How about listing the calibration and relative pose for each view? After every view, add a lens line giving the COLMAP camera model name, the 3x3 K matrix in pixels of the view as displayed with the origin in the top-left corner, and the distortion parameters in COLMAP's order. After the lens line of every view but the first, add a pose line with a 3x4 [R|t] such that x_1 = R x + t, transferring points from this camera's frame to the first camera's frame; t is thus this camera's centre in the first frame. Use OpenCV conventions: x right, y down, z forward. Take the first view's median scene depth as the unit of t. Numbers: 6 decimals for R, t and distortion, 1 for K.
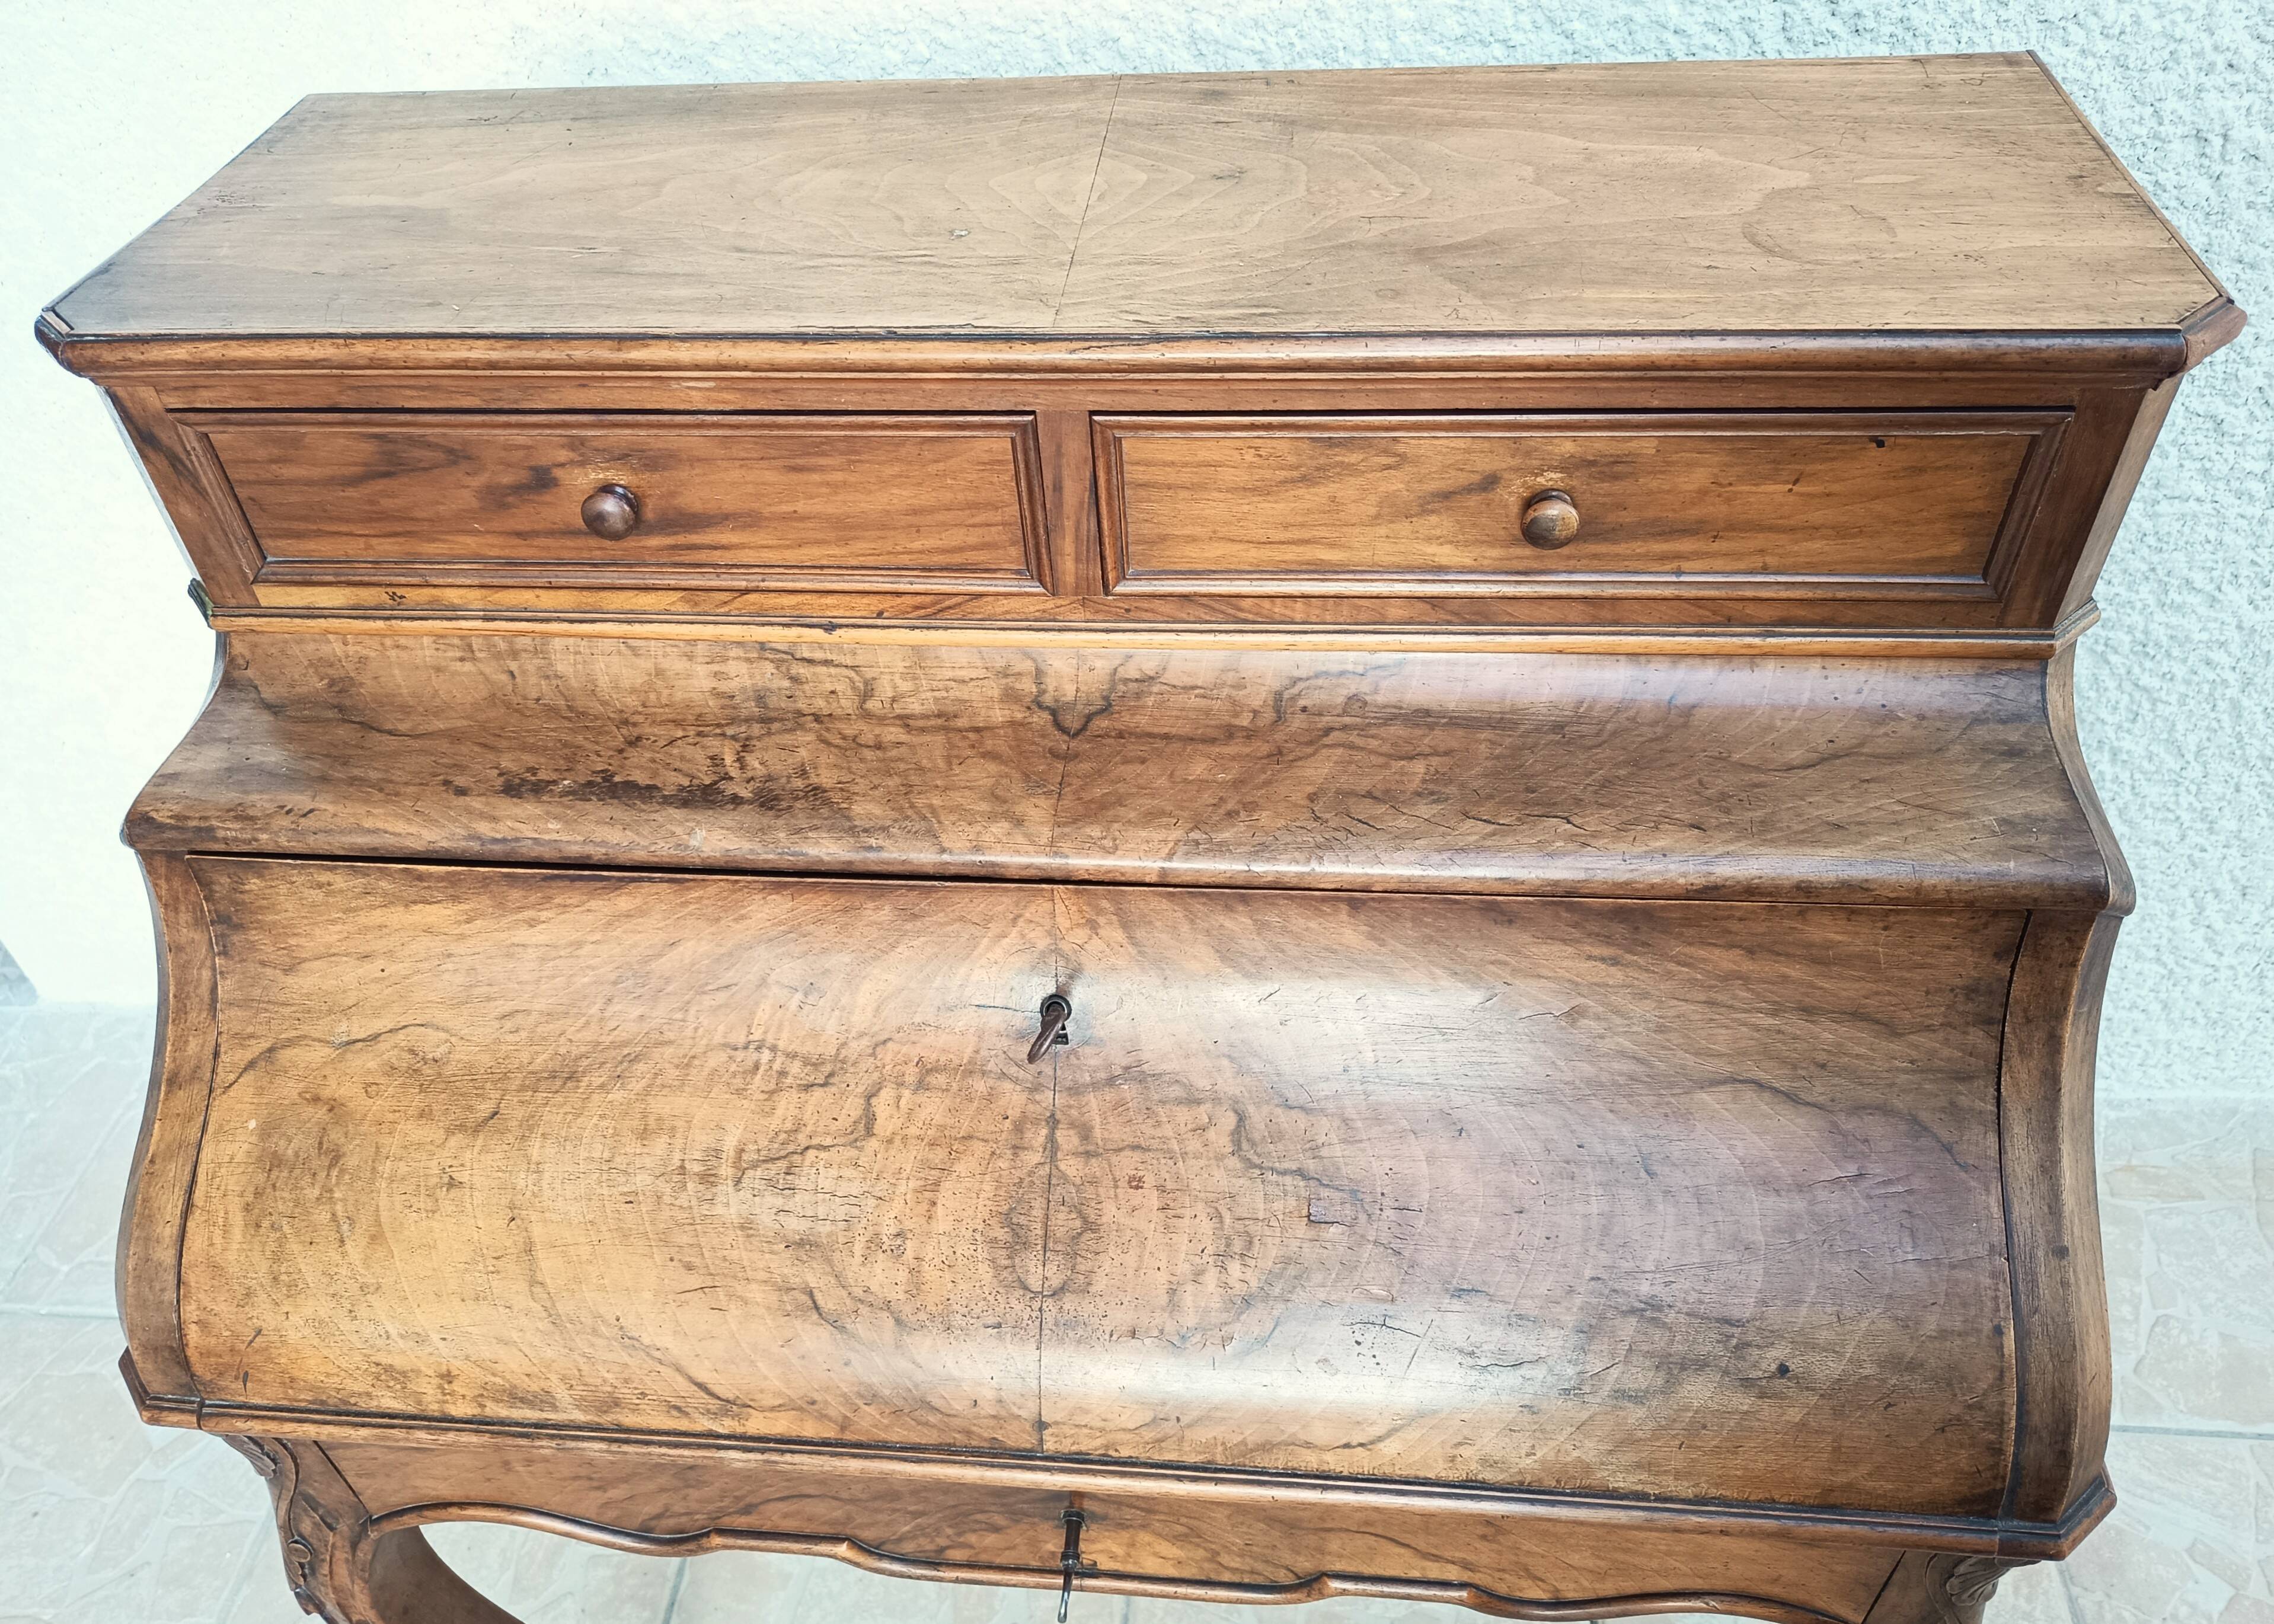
lens RADIAL K [[1679.5, 0, 1139.7], [0, 1679.5, 828.1], [0, 0, 1]] dist [0.009169, -0.010111]
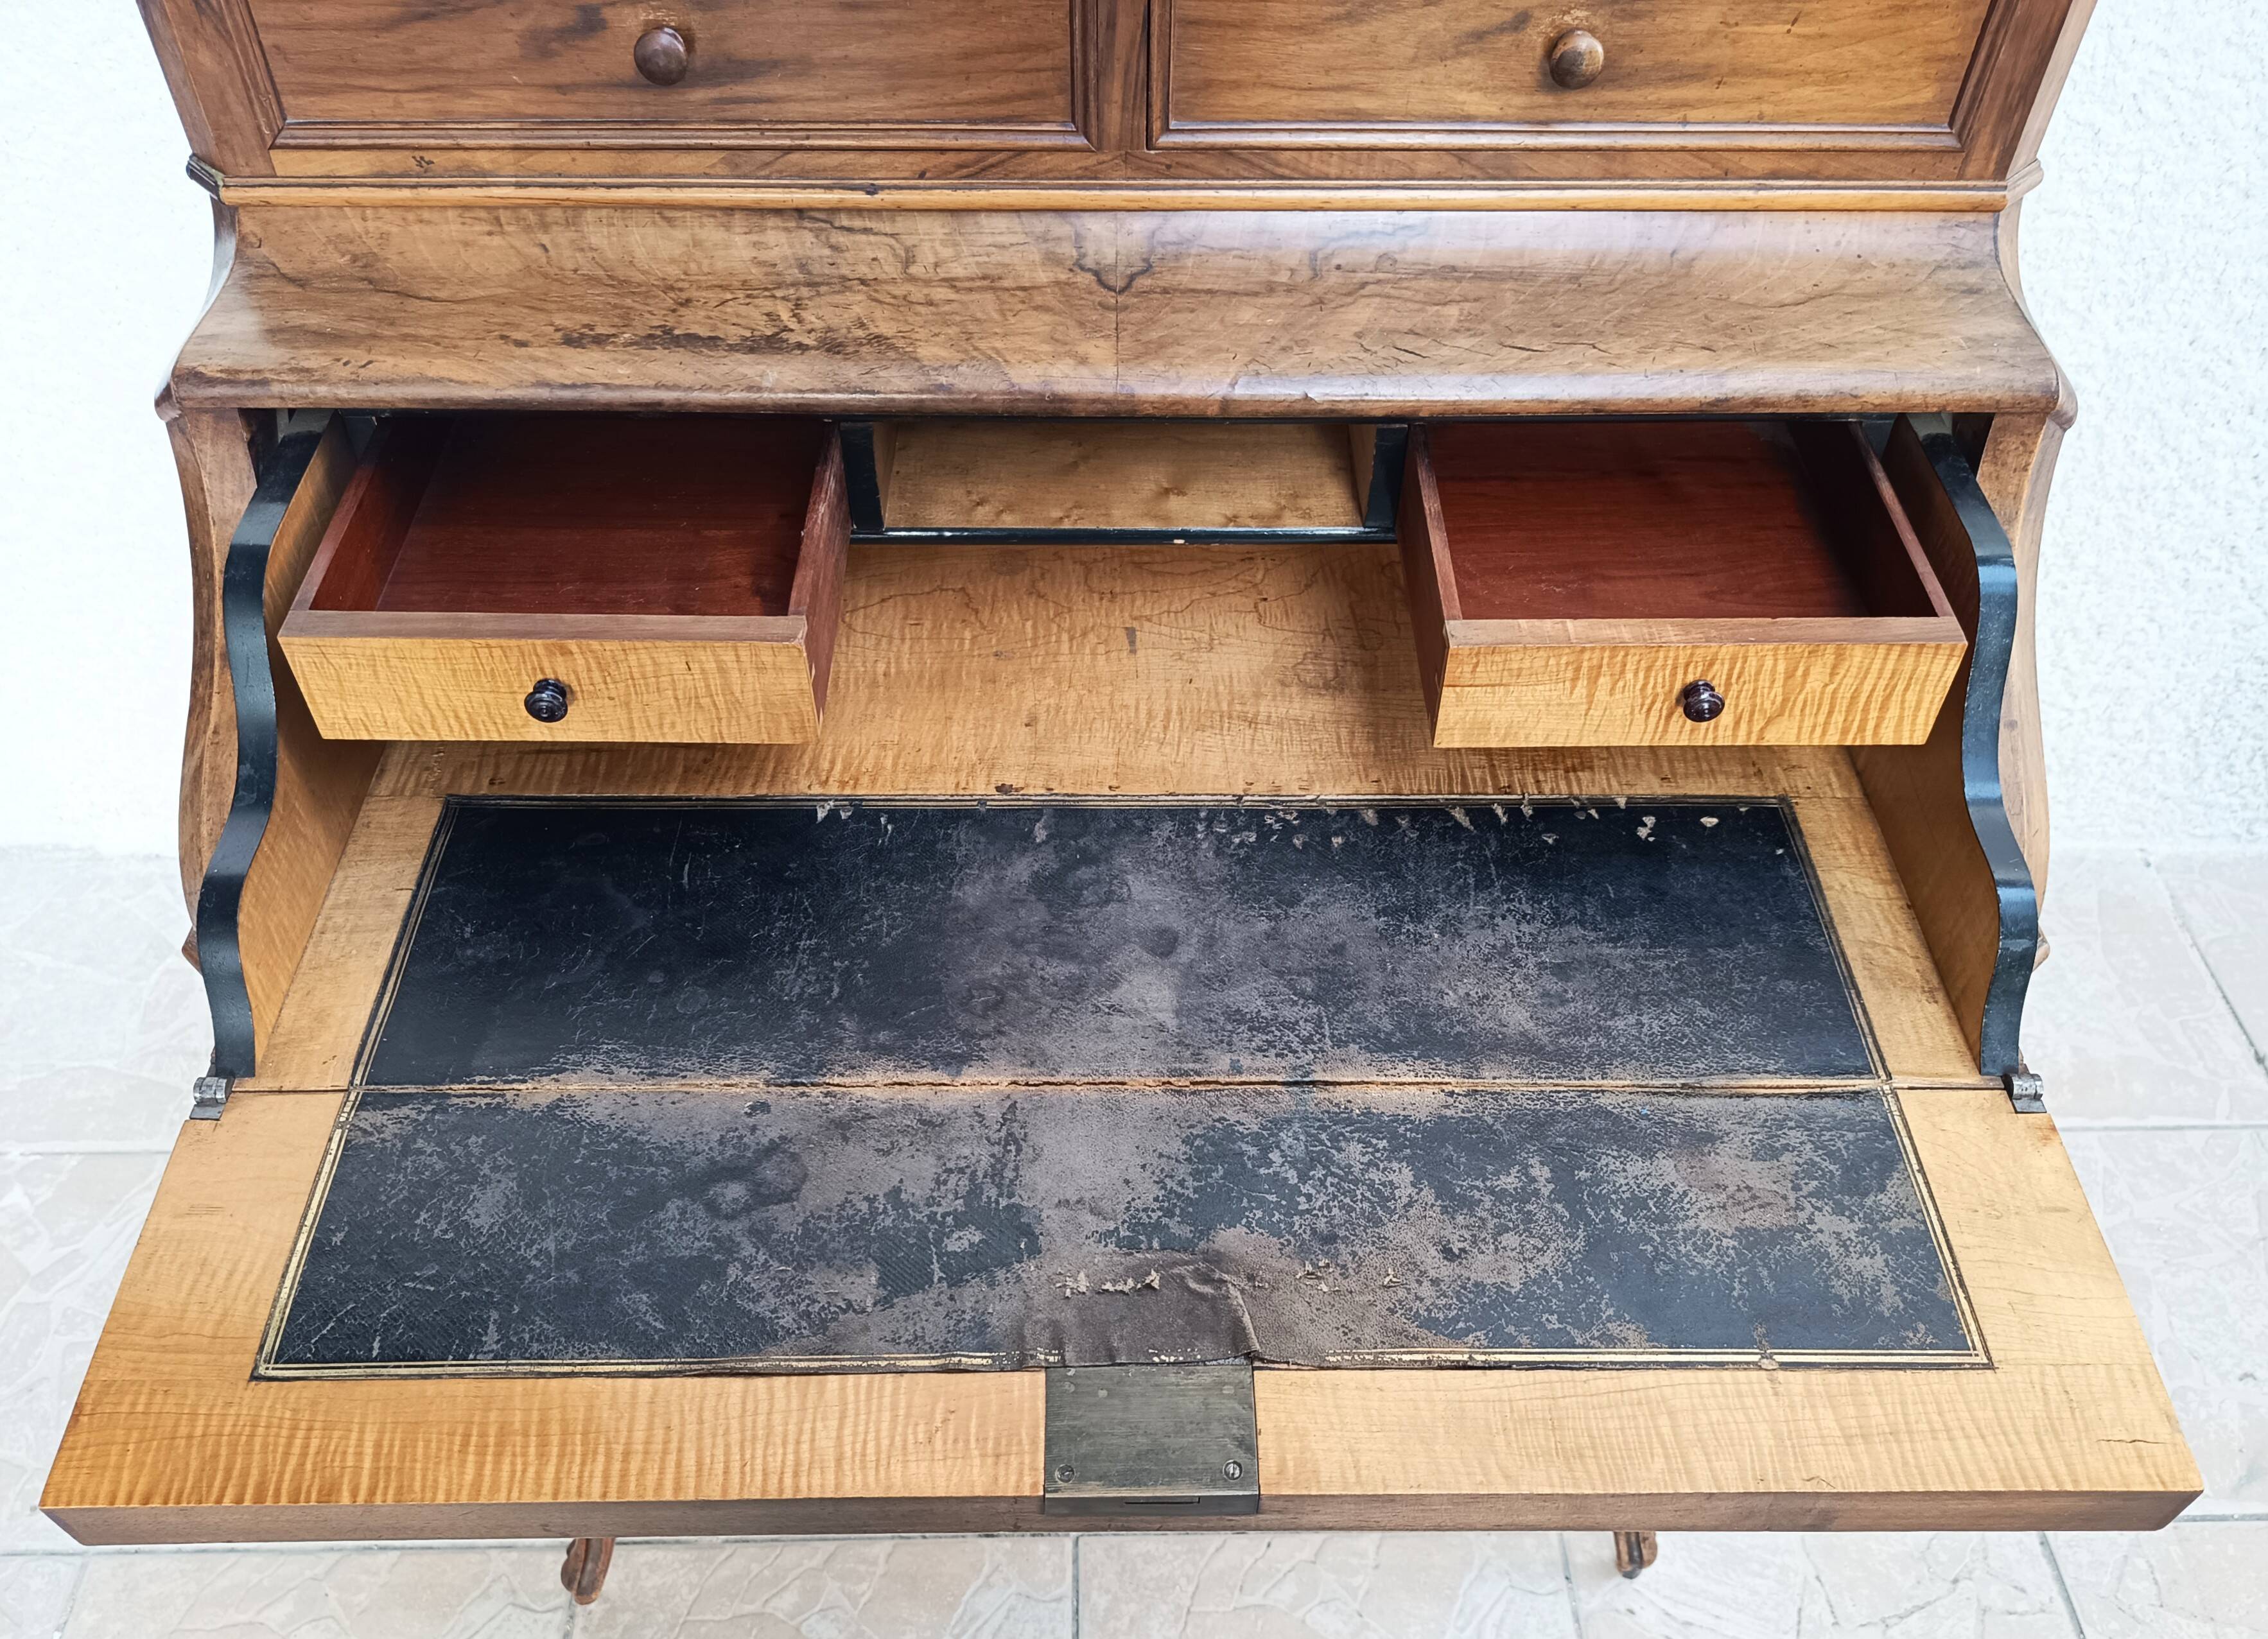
lens RADIAL K [[1823.1, 0, 1137.2], [0, 1823.1, 950.7], [0, 0, 1]] dist [0.002709, -0.009351]
pose [[0.992160, -0.040667, 0.118174, -0.178070], [0.030174, 0.995550, 0.089268, 0.249556], [-0.121279, -0.085003, 0.988972, -0.153227]]
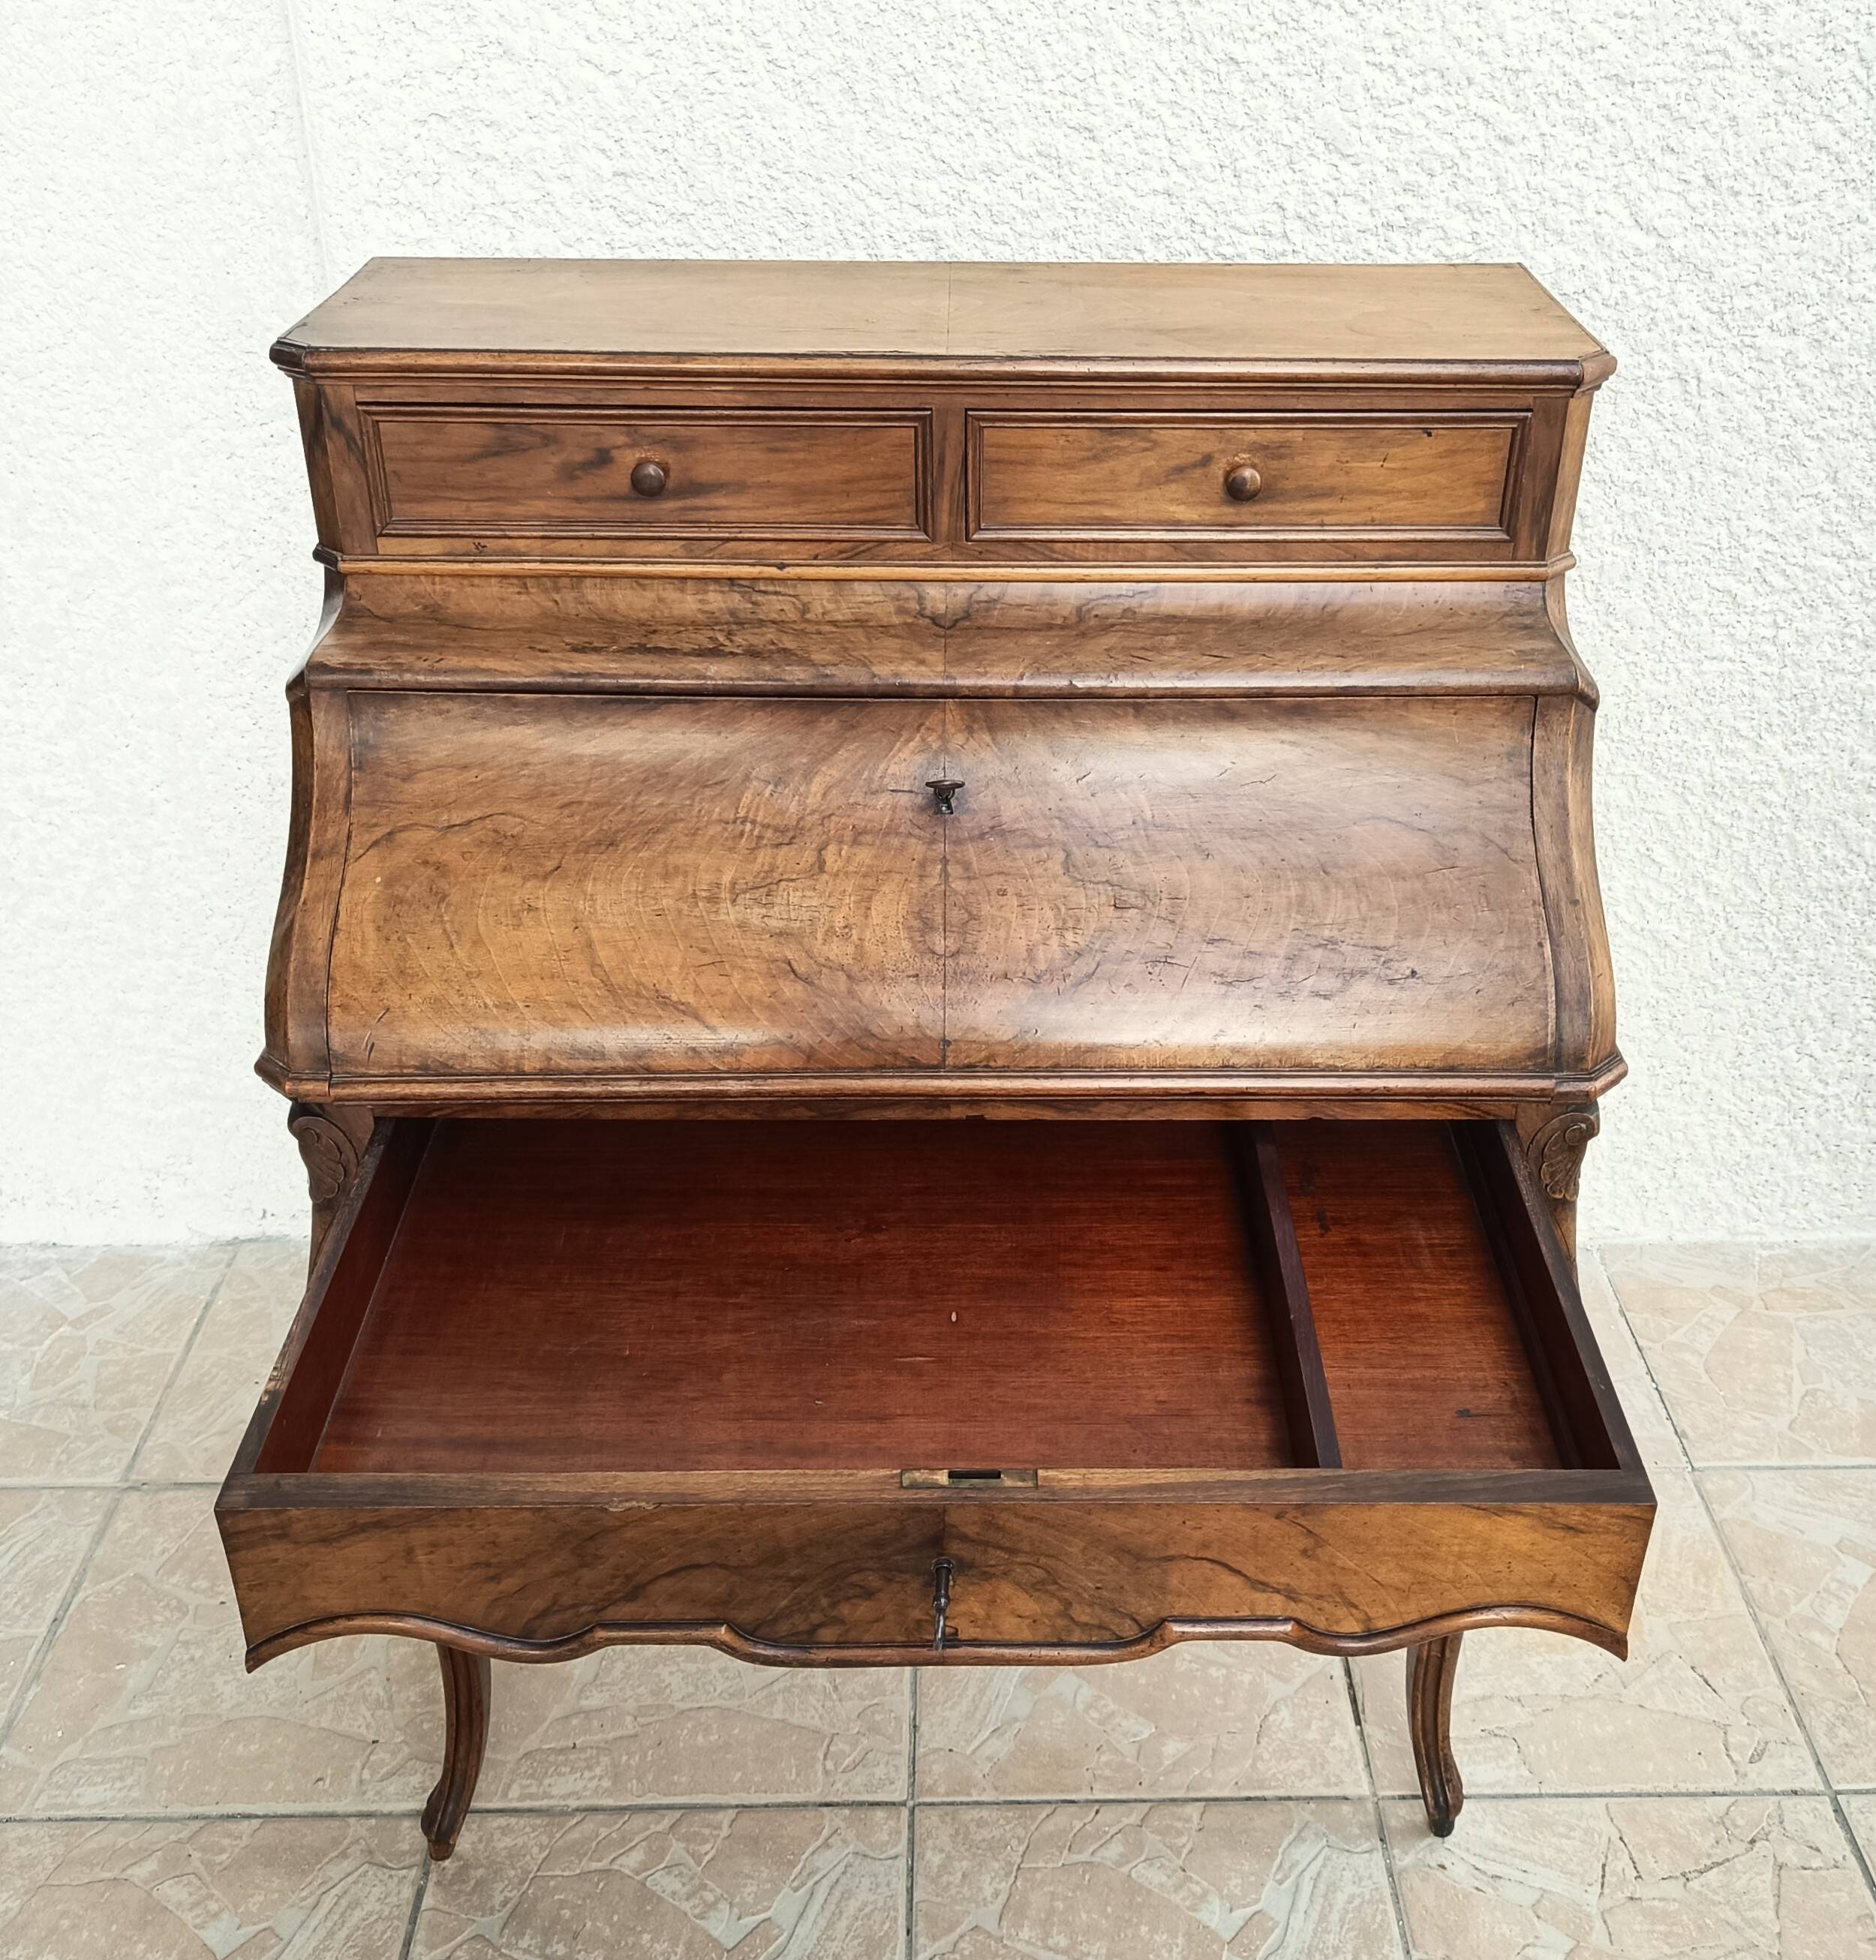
lens RADIAL K [[2123.6, 0, 1030.7], [0, 2123.6, 983.6], [0, 0, 1]] dist [0.025420, 0.000000]
pose [[0.990612, -0.003898, 0.136650, -0.229667], [0.034169, 0.974925, -0.219894, 0.686600], [-0.132367, 0.222498, 0.965906, -0.807148]]
